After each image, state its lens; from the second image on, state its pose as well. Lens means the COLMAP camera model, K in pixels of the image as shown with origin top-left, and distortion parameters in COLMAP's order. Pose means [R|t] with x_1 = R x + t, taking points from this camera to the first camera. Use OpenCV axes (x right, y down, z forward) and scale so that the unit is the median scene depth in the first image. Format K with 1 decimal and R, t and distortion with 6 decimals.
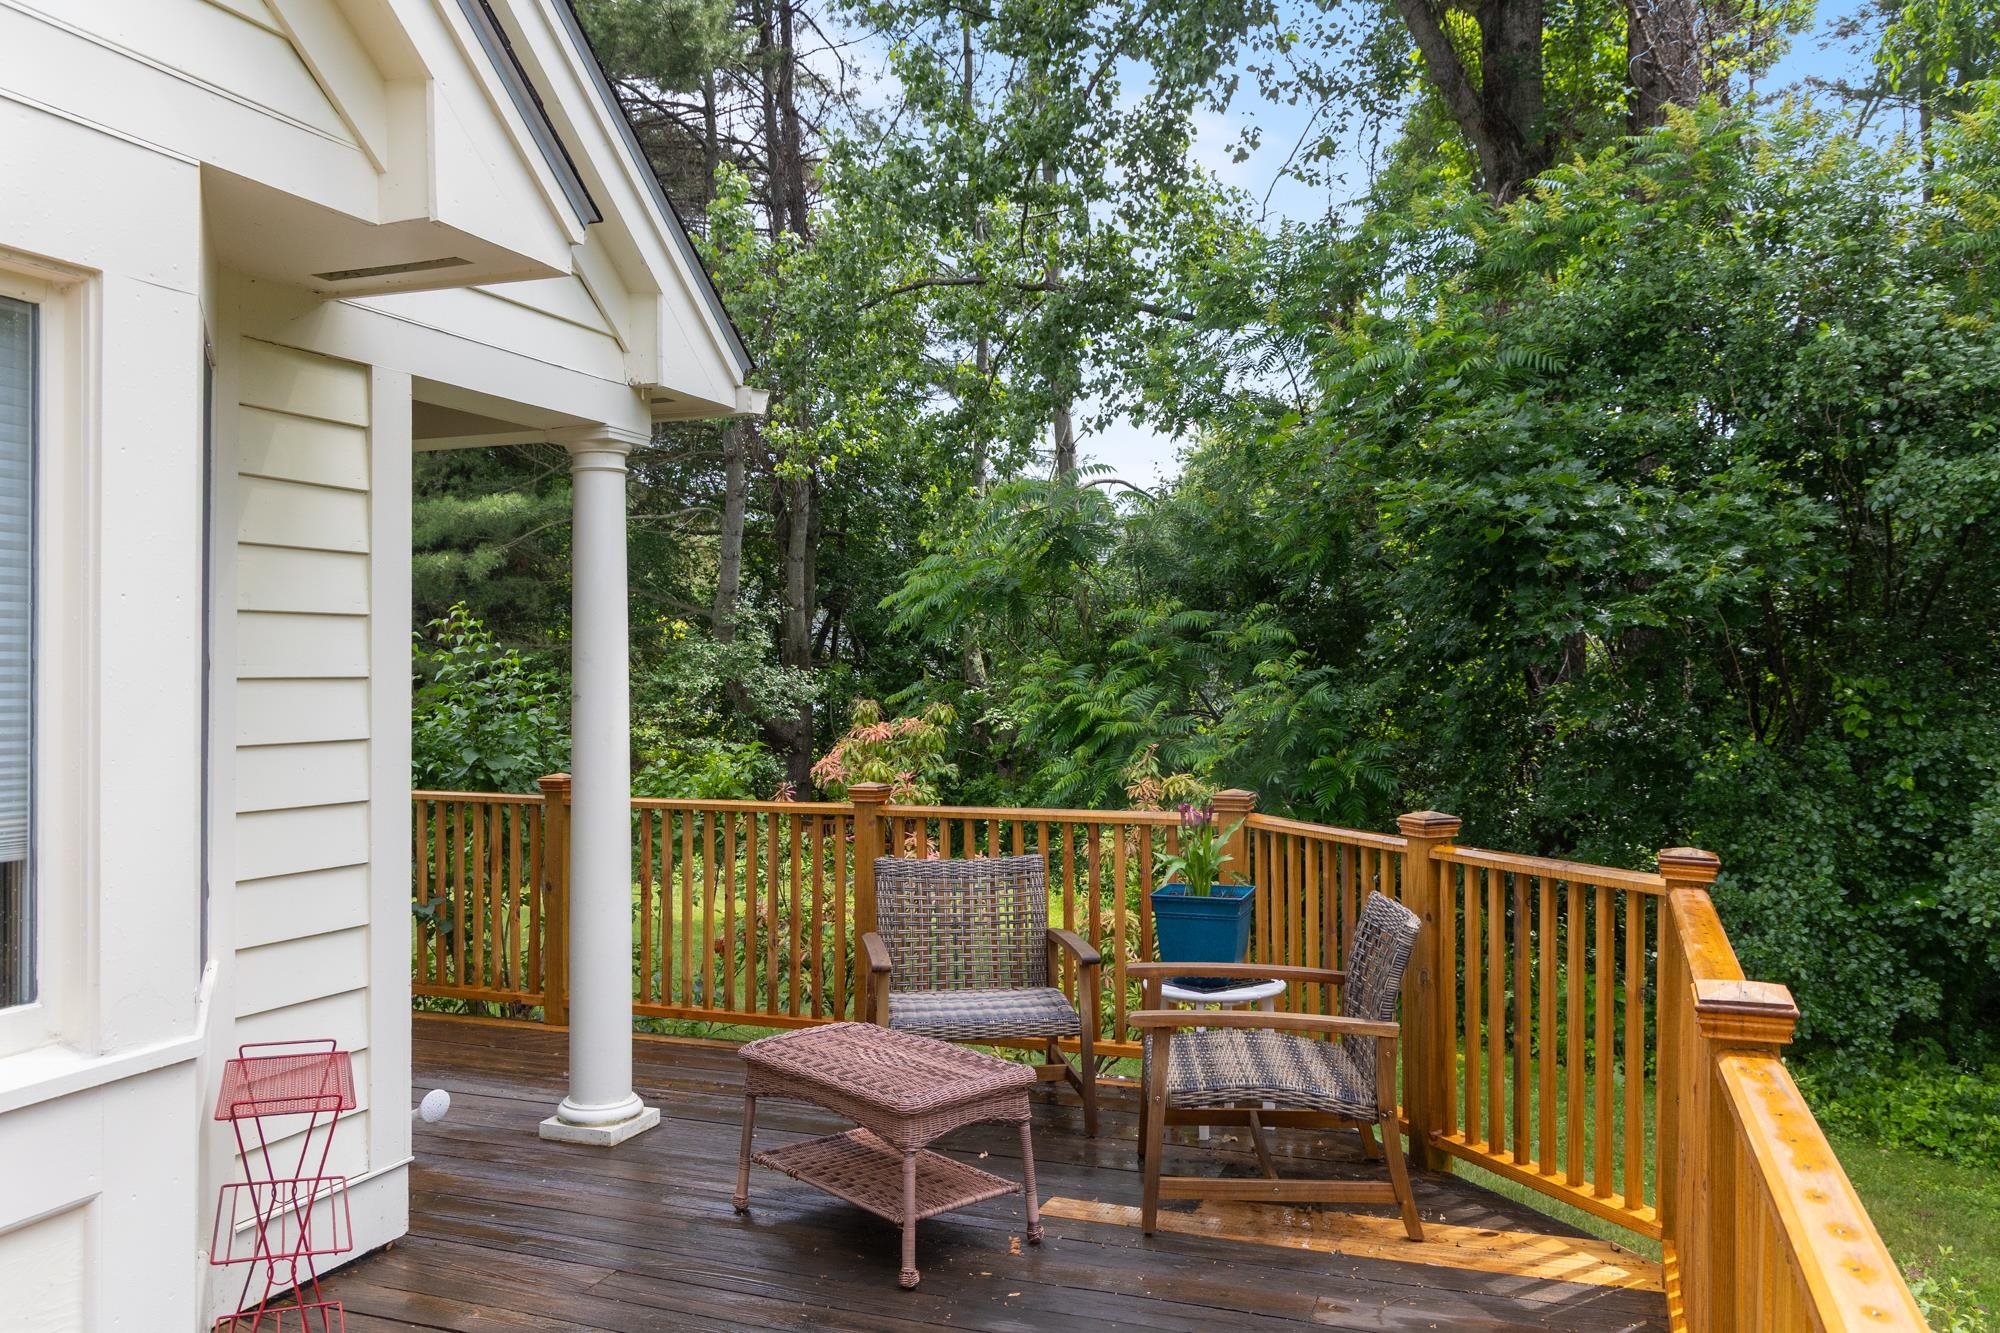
lens RADIAL K [[1551.0, 0, 997.2], [0, 1551.0, 650.3], [0, 0, 1]] dist [-0.009882, 0.001998]
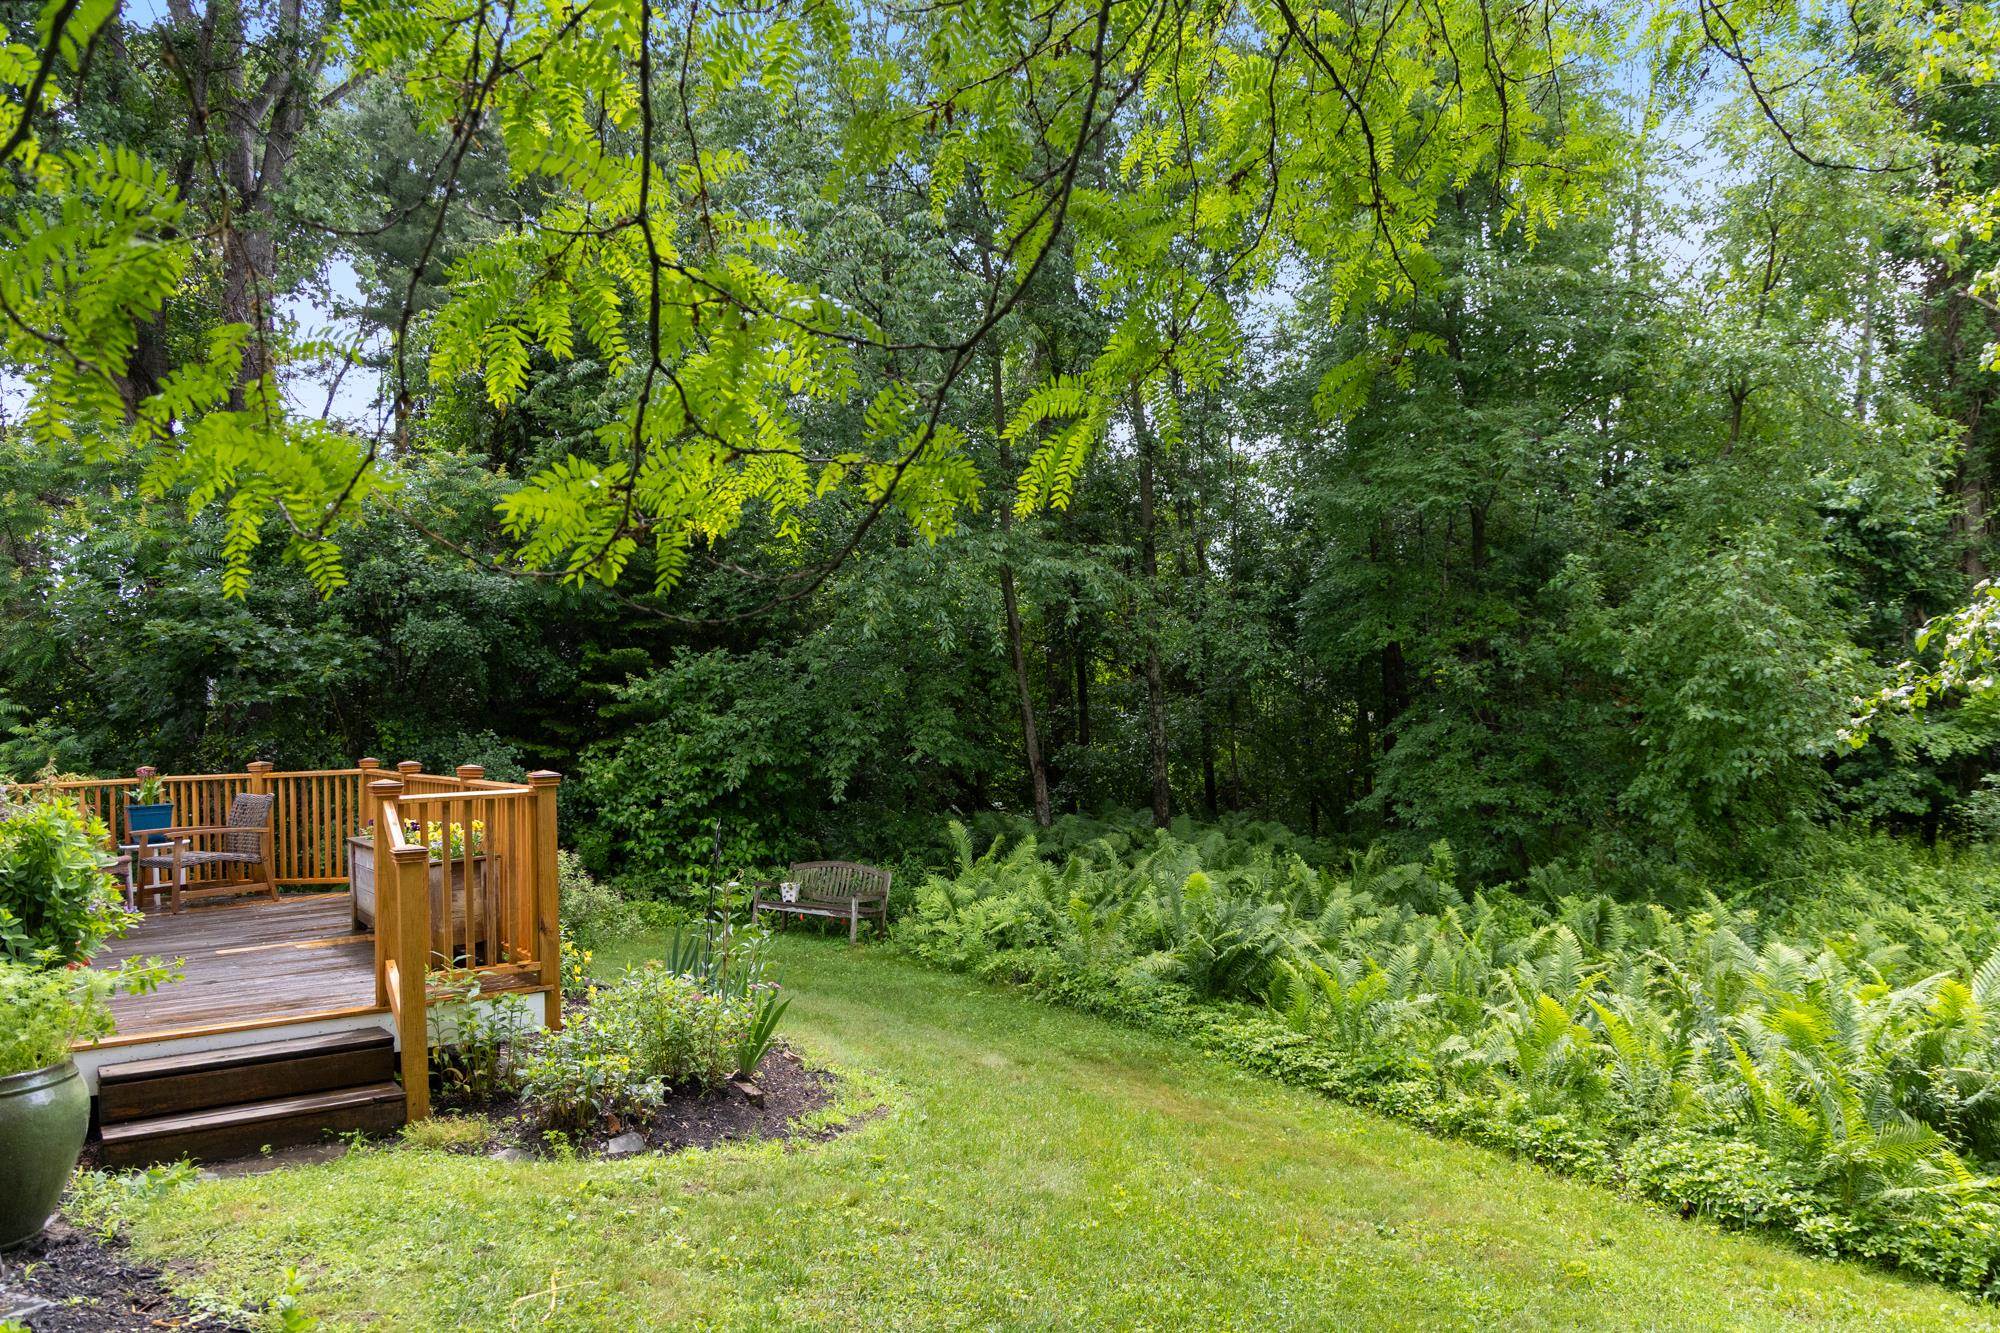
lens RADIAL K [[1332.7, 0, 1024.8], [0, 1332.7, 676.1], [0, 0, 1]] dist [-0.004876, 0.002870]
pose [[0.551061, 0.004939, 0.834450, -0.464651], [0.031522, 0.999146, -0.026731, 0.031017], [-0.833869, 0.041034, 0.550435, -0.699219]]
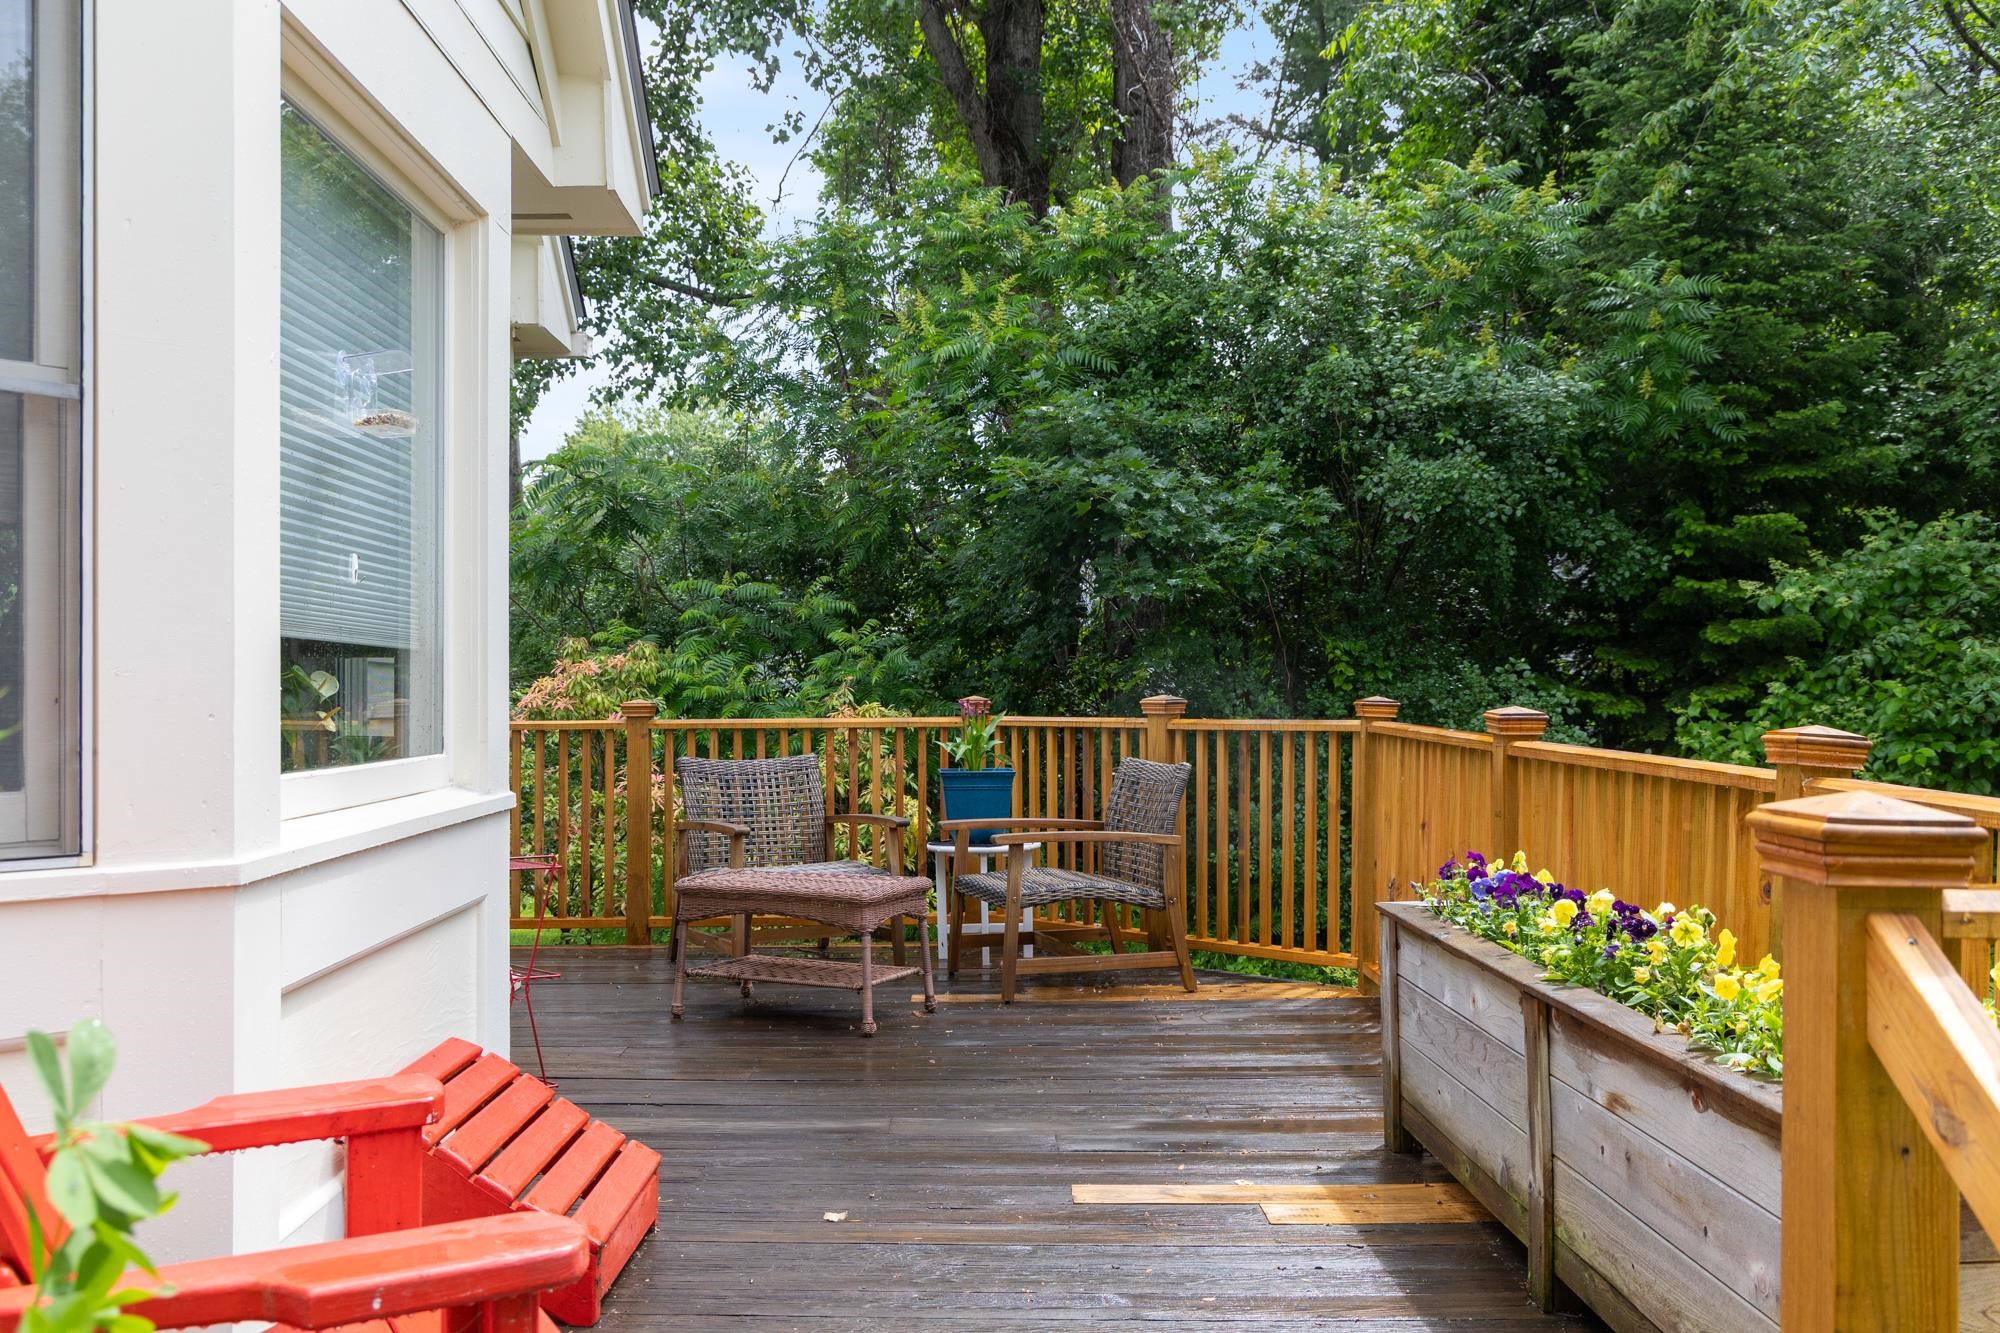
lens RADIAL K [[1749.0, 0, 997.4], [0, 1749.0, 672.8], [0, 0, 1]] dist [0.012695, 0.003295]
pose [[0.926134, 0.003320, 0.377181, -0.211016], [-0.003408, 0.999994, -0.000435, 0.044342], [-0.377180, -0.000883, 0.926139, -0.165287]]
